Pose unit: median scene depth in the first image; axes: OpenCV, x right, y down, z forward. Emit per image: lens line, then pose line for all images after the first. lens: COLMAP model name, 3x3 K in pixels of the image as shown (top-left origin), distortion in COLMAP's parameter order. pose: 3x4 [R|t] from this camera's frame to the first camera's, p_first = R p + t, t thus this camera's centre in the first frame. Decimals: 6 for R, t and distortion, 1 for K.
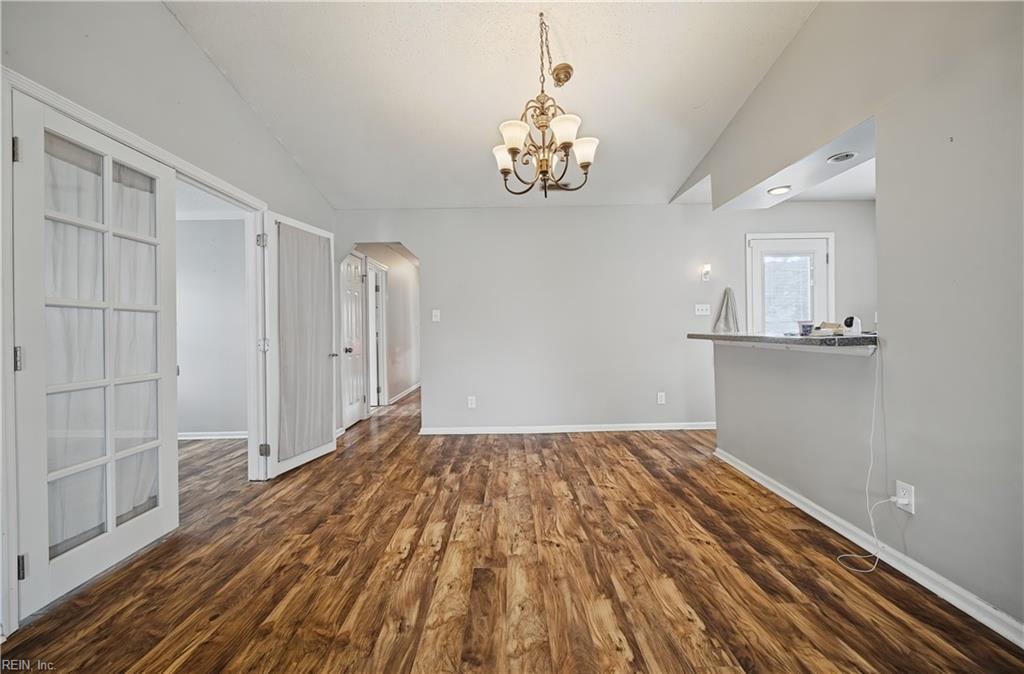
lens RADIAL K [[408.1, 0, 509.1], [0, 408.1, 332.6], [0, 0, 1]] dist [0.000514, 0.000086]
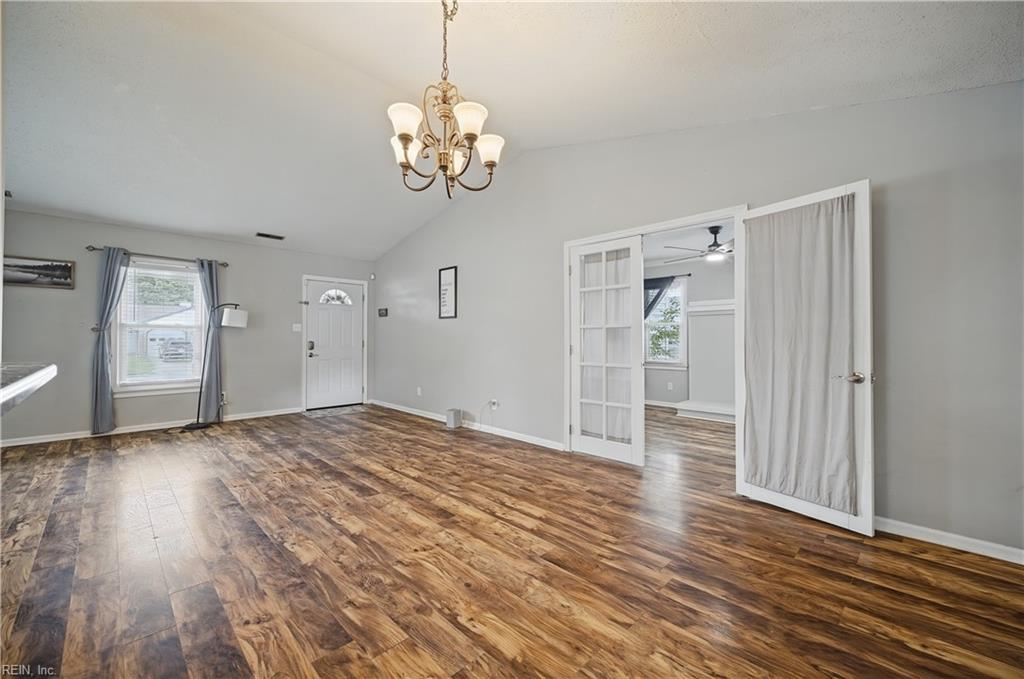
lens RADIAL K [[406.3, 0, 509.4], [0, 406.3, 333.8], [0, 0, 1]] dist [-0.000076, -0.000043]
pose [[-0.711651, 0.001049, -0.702532, 0.628995], [0.006350, 0.999968, -0.004939, -0.019642], [0.702505, -0.007975, -0.711635, 1.775137]]
